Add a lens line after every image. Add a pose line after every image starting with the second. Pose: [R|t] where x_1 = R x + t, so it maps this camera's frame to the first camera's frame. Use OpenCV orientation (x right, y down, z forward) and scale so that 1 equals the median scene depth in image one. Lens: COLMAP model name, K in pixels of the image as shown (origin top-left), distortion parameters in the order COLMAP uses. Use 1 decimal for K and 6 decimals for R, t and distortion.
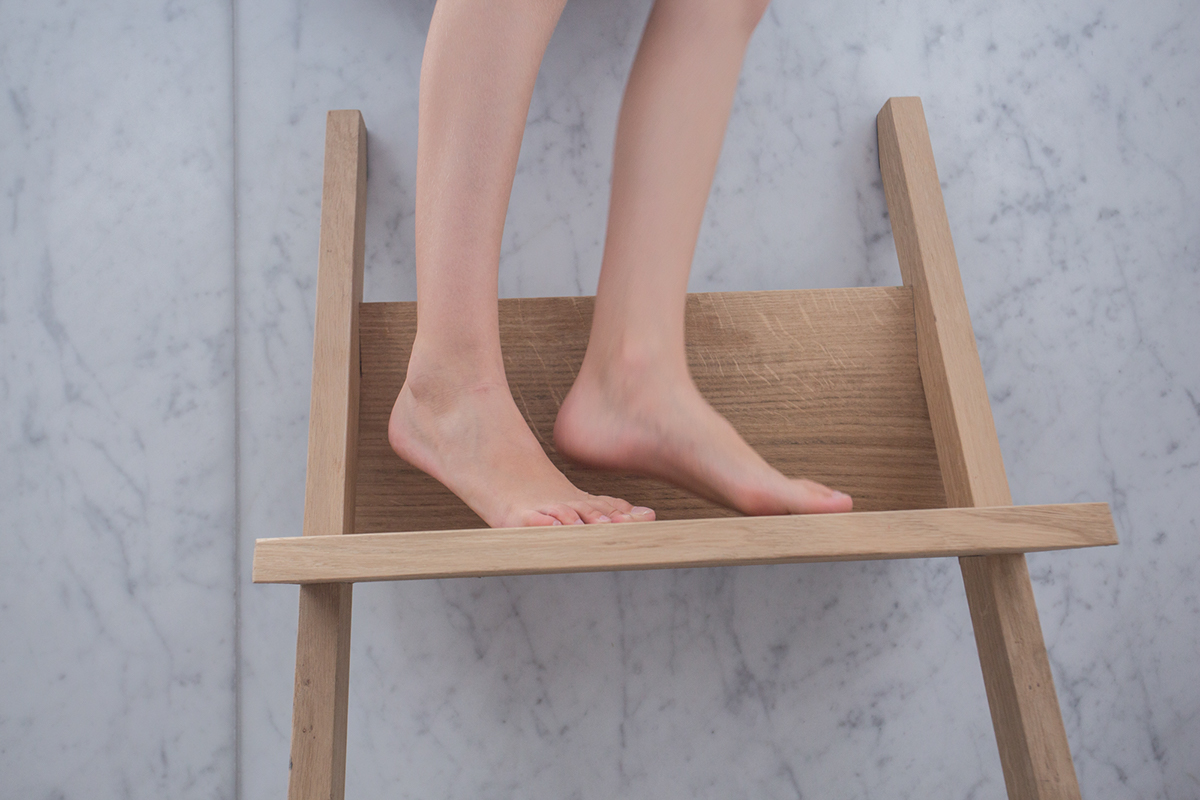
lens RADIAL K [[1296.4, 0, 598.6], [0, 1296.4, 403.0], [0, 0, 1]] dist [0.046003, 0.000000]
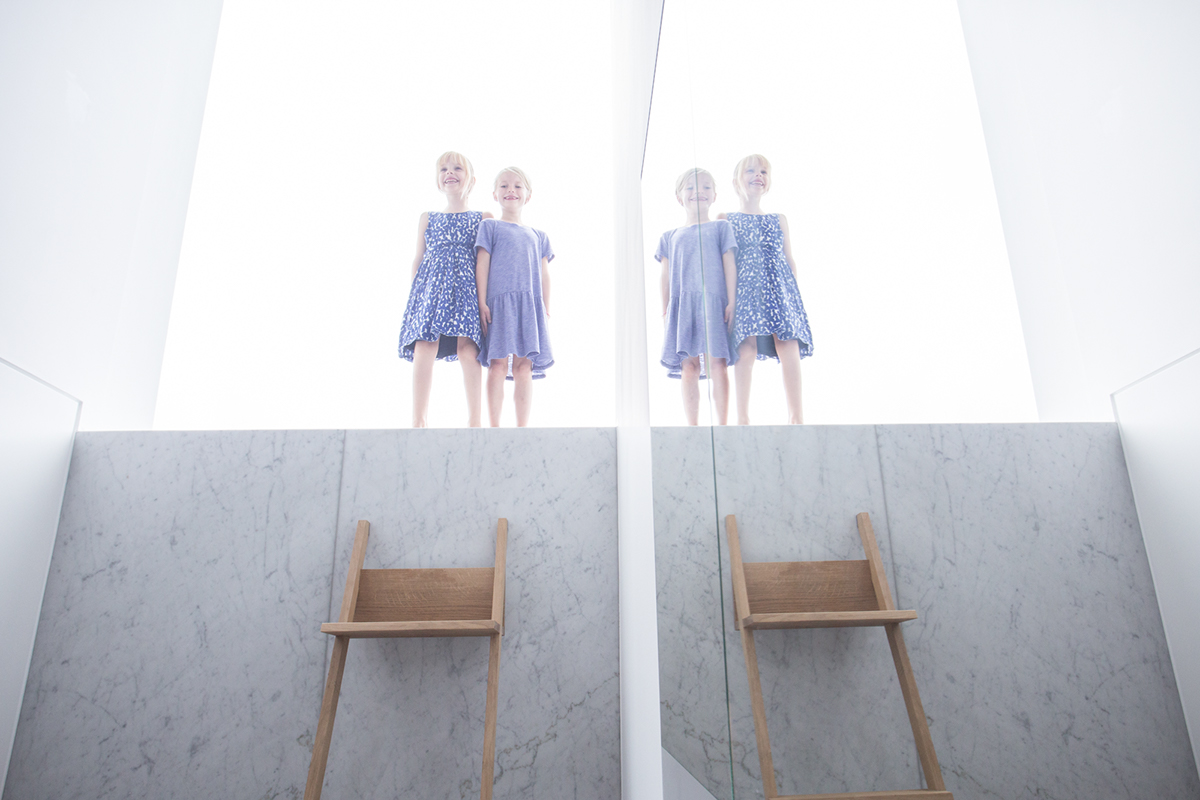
lens RADIAL K [[808.9, 0, 622.9], [0, 808.9, 406.6], [0, 0, 1]] dist [-0.065346, 0.055354]
pose [[0.999734, 0.009804, -0.020873, 0.659412], [-0.013985, 0.977443, -0.210738, -0.053878], [0.018336, 0.210974, 0.977320, -1.496437]]
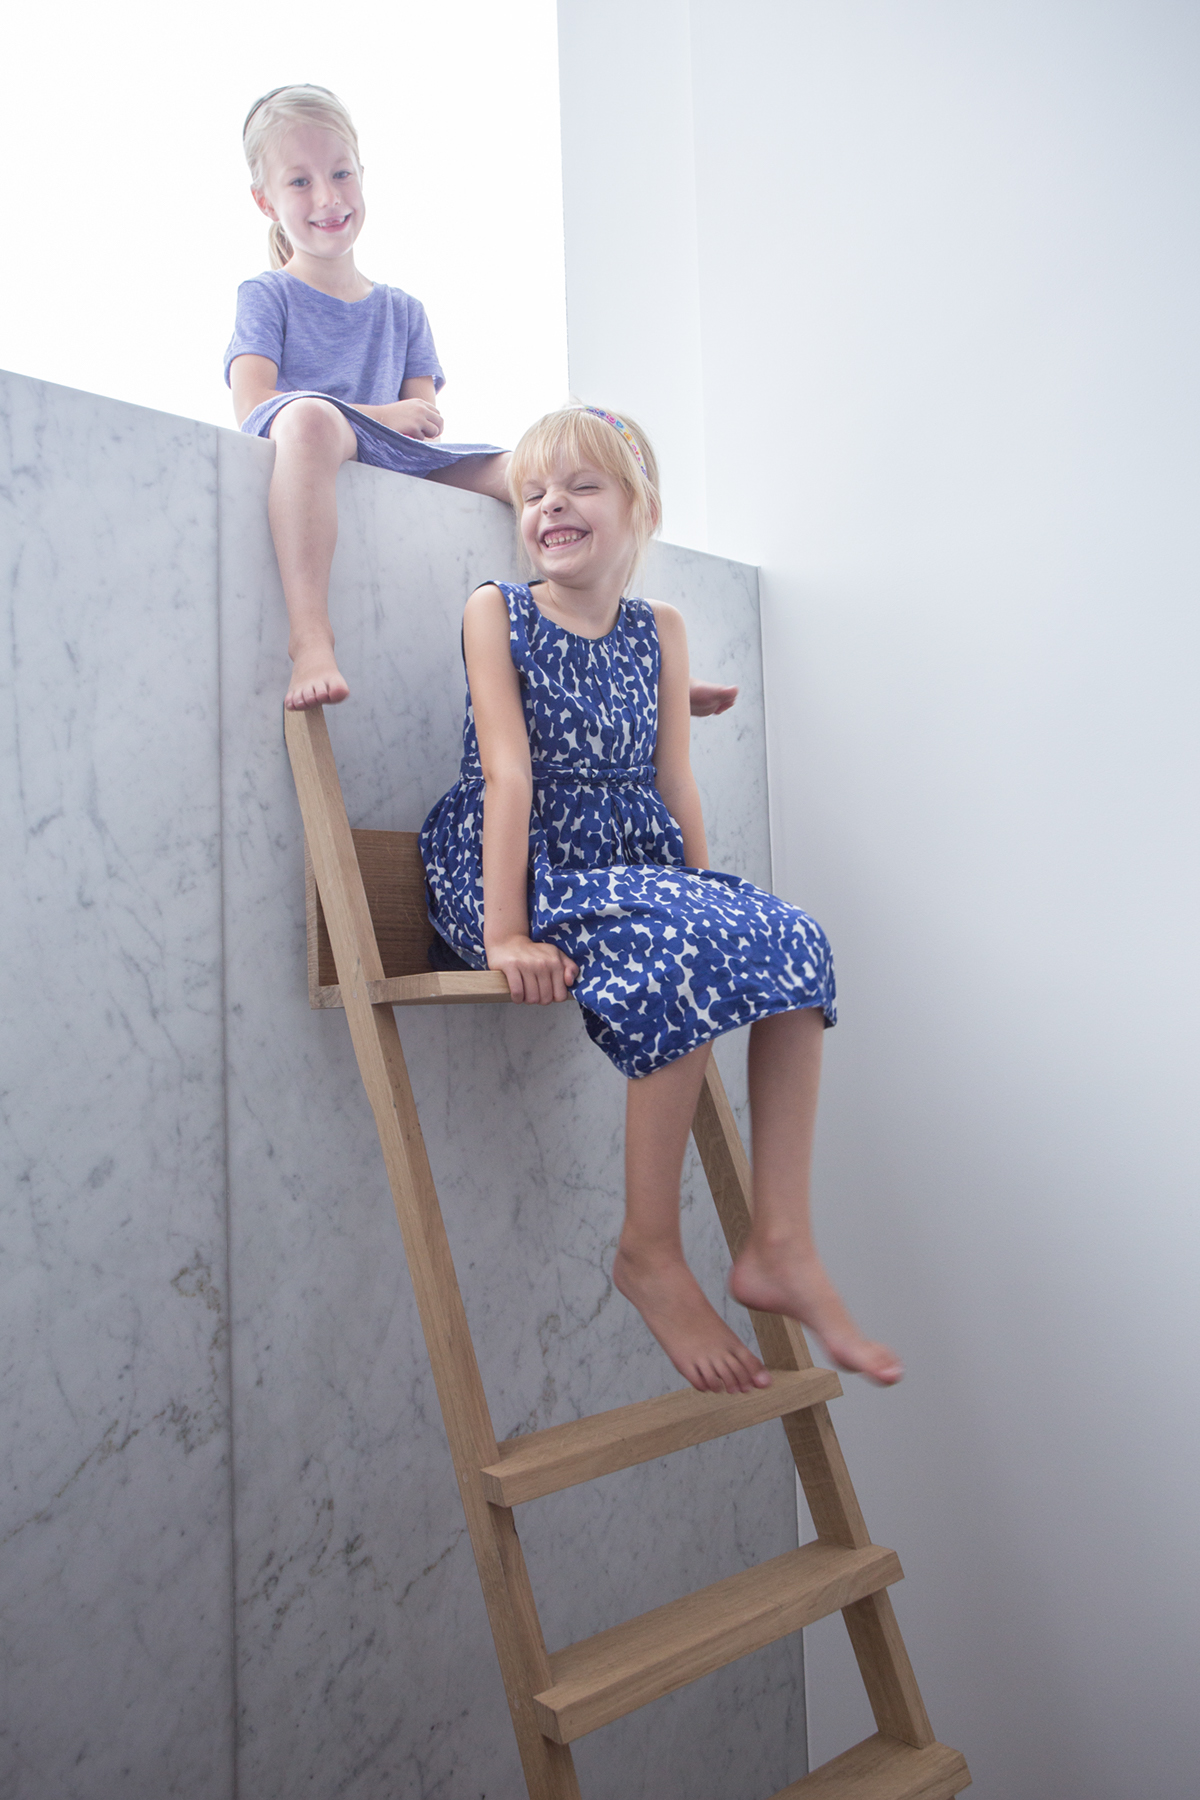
lens RADIAL K [[1350.1, 0, 591.6], [0, 1350.1, 901.0], [0, 0, 1]] dist [-0.046122, 0.081111]
pose [[0.803128, 0.054468, 0.593312, -0.828428], [-0.056857, 0.998274, -0.014680, 0.014829], [-0.593088, -0.021944, 0.804839, -0.432631]]
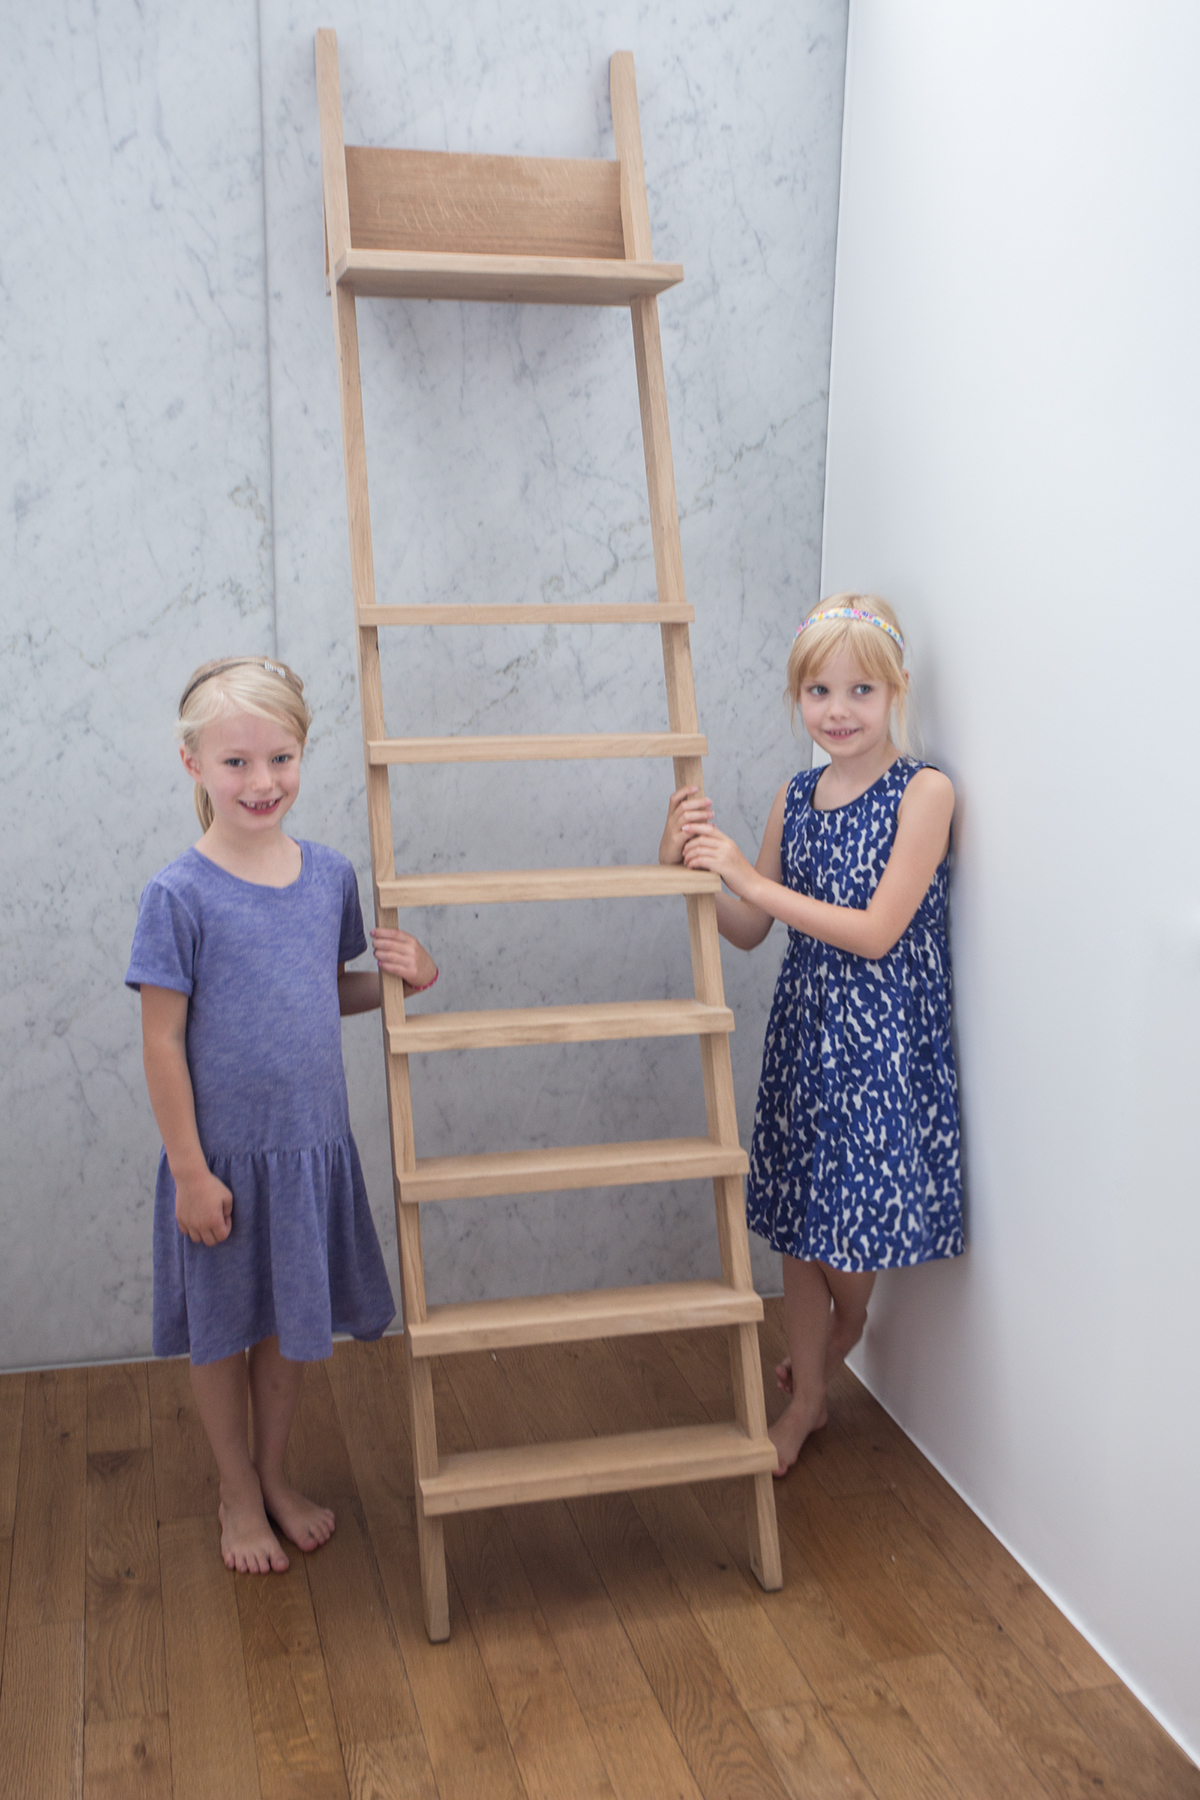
lens RADIAL K [[1811.7, 0, 589.3], [0, 1811.7, 897.7], [0, 0, 1]] dist [0.037972, 0.000000]
pose [[0.979070, 0.005142, 0.203460, -0.347680], [-0.068691, 0.949371, 0.306554, 0.121801], [-0.191583, -0.314114, 0.929854, -1.840477]]
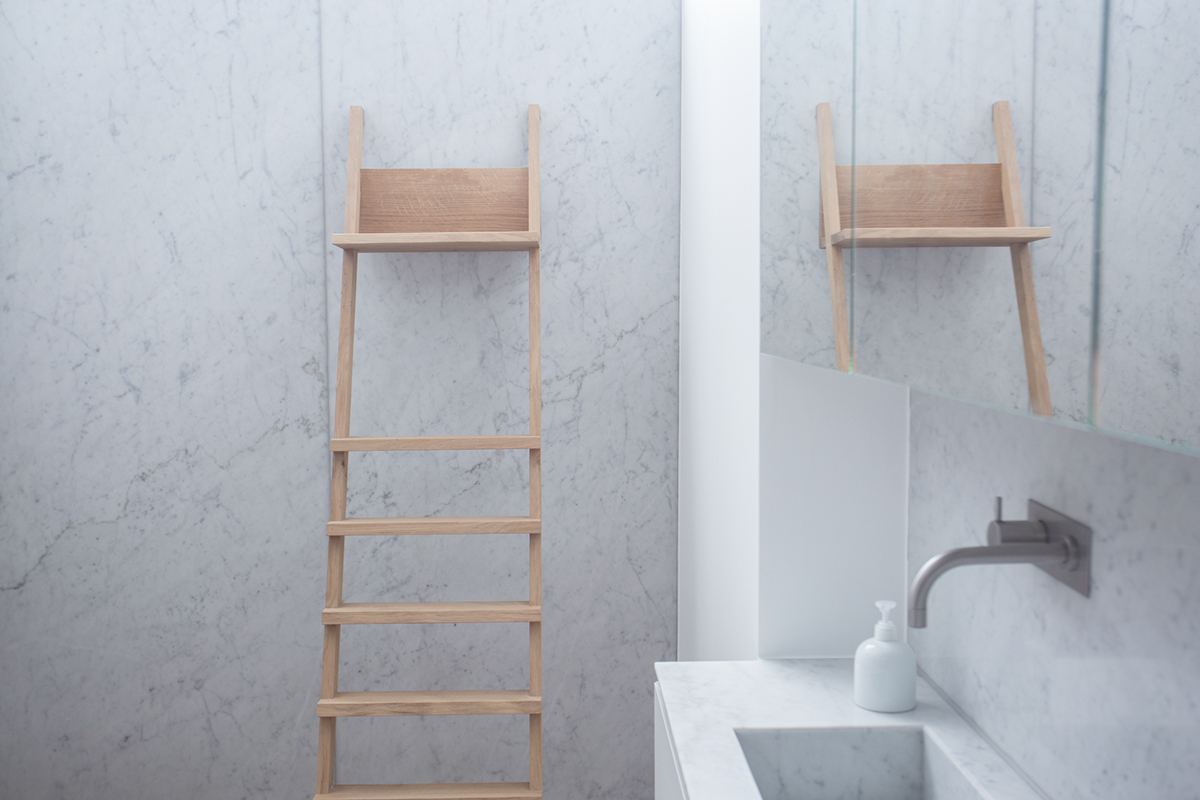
lens RADIAL K [[1249.1, 0, 587.2], [0, 1249.1, 402.4], [0, 0, 1]] dist [0.035745, 0.000000]
pose [[0.998632, 0.033644, -0.040035, 0.511563], [-0.025777, 0.982793, 0.182905, -0.086024], [0.045499, -0.181622, 0.982315, -2.098175]]
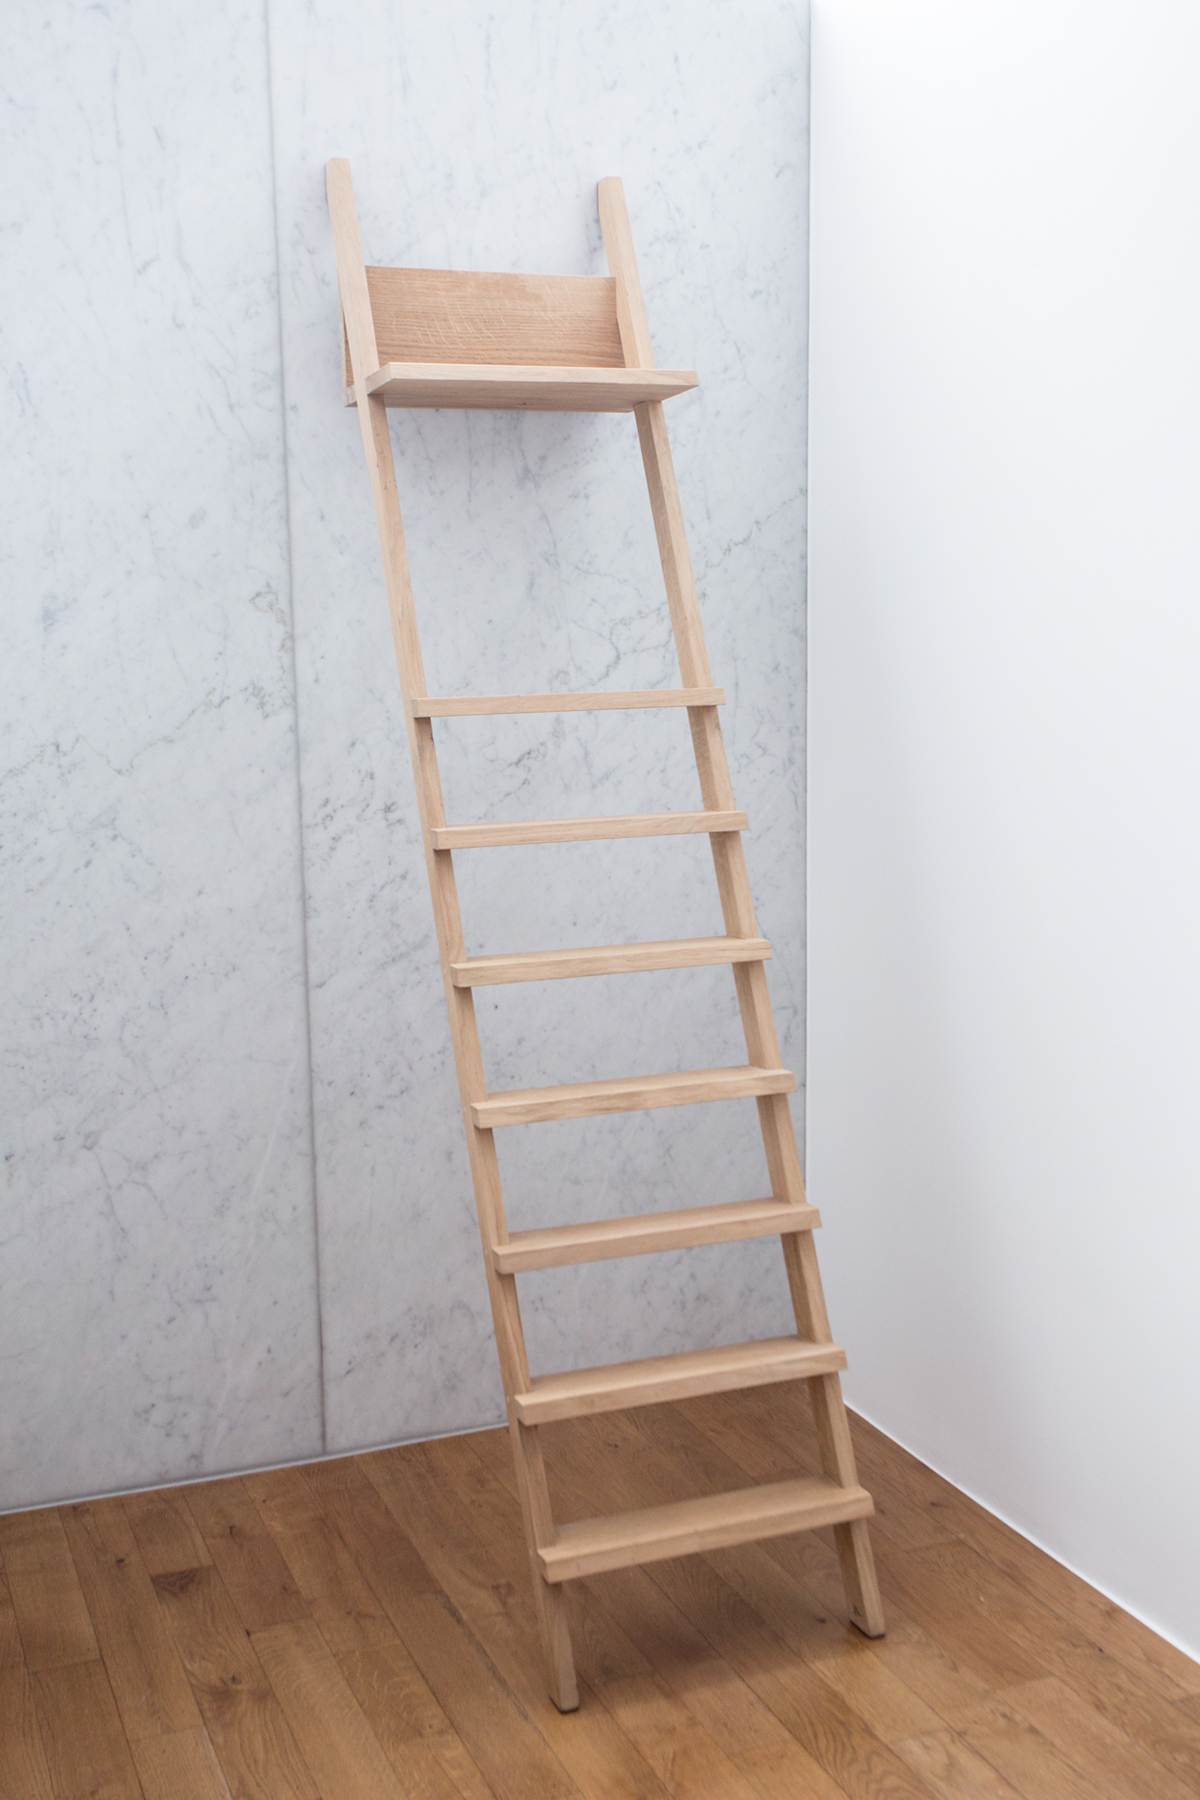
lens RADIAL K [[1944.6, 0, 588.9], [0, 1944.6, 897.6], [0, 0, 1]] dist [0.046003, 0.000000]
pose [[0.948520, -0.025284, 0.315708, -0.779524], [-0.049063, 0.973045, 0.225334, 0.166579], [-0.312895, -0.229224, 0.921712, -2.013272]]
